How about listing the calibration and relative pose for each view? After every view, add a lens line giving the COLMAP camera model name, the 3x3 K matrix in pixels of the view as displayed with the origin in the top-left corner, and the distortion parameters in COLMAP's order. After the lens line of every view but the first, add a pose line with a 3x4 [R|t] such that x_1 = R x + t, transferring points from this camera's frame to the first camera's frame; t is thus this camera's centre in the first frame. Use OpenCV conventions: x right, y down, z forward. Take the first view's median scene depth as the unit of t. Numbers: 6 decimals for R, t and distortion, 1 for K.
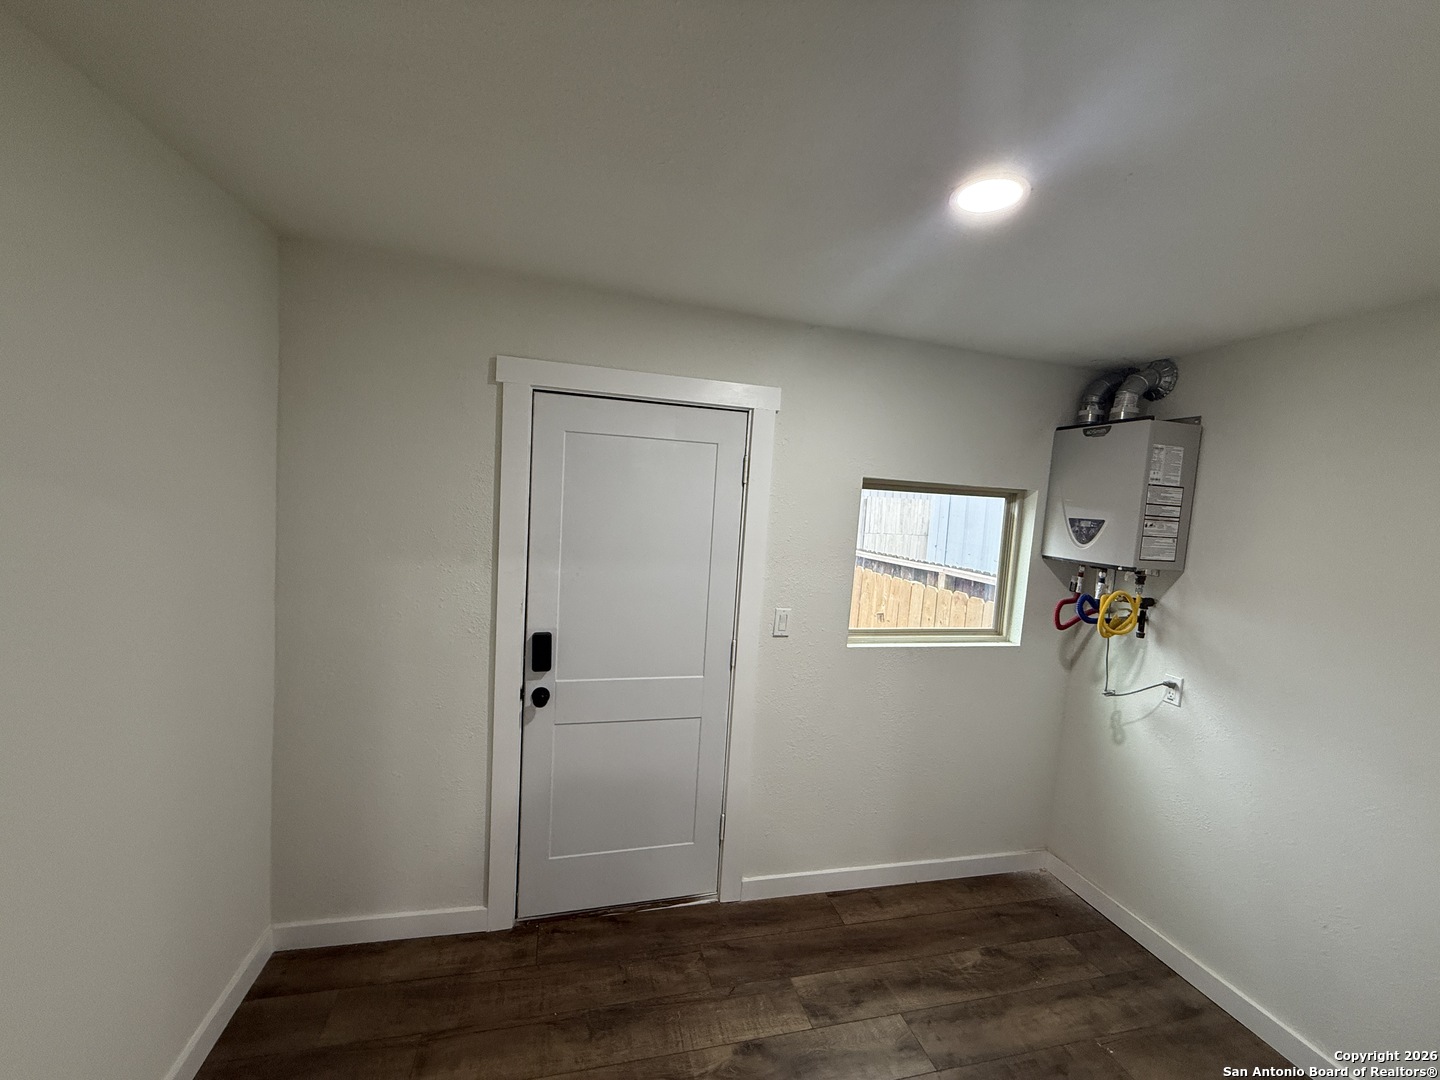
lens RADIAL K [[573.7, 0, 720.0], [0, 573.7, 540.0], [0, 0, 1]] dist [-0.001077, 0.000394]
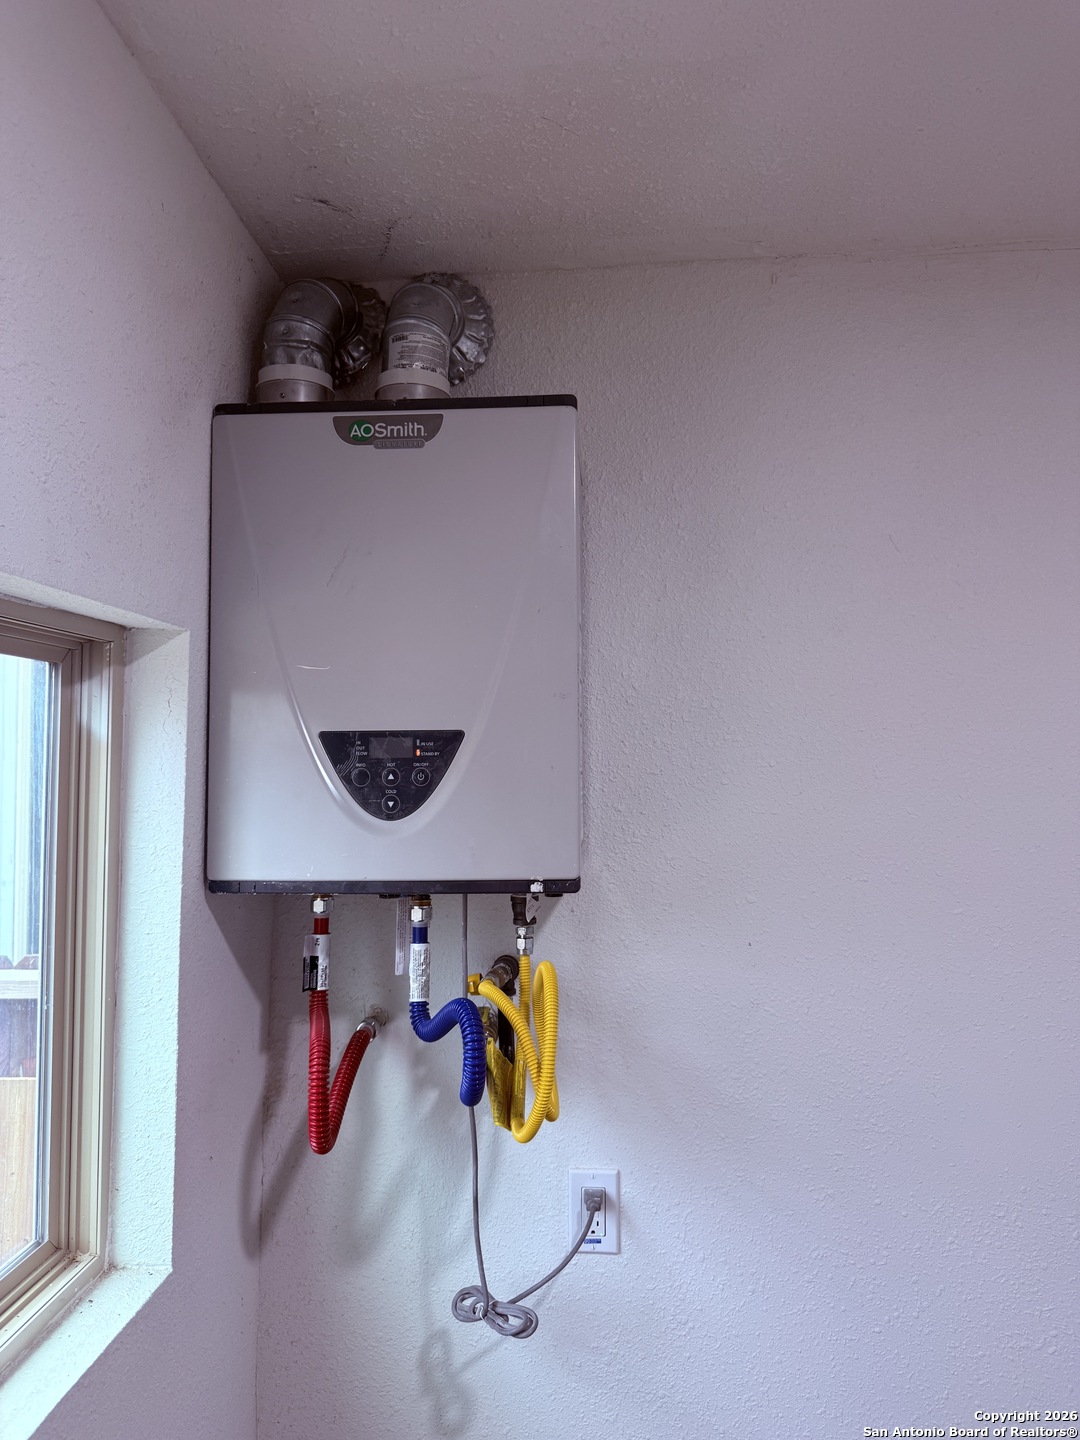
lens RADIAL K [[1173.9, 0, 540.0], [0, 1173.9, 720.0], [0, 0, 1]] dist [0.009966, 0.002872]
pose [[0.311177, -0.031232, 0.949839, 0.104687], [0.091378, 0.995812, 0.002807, -0.035676], [-0.945949, 0.085921, 0.312728, 0.719804]]
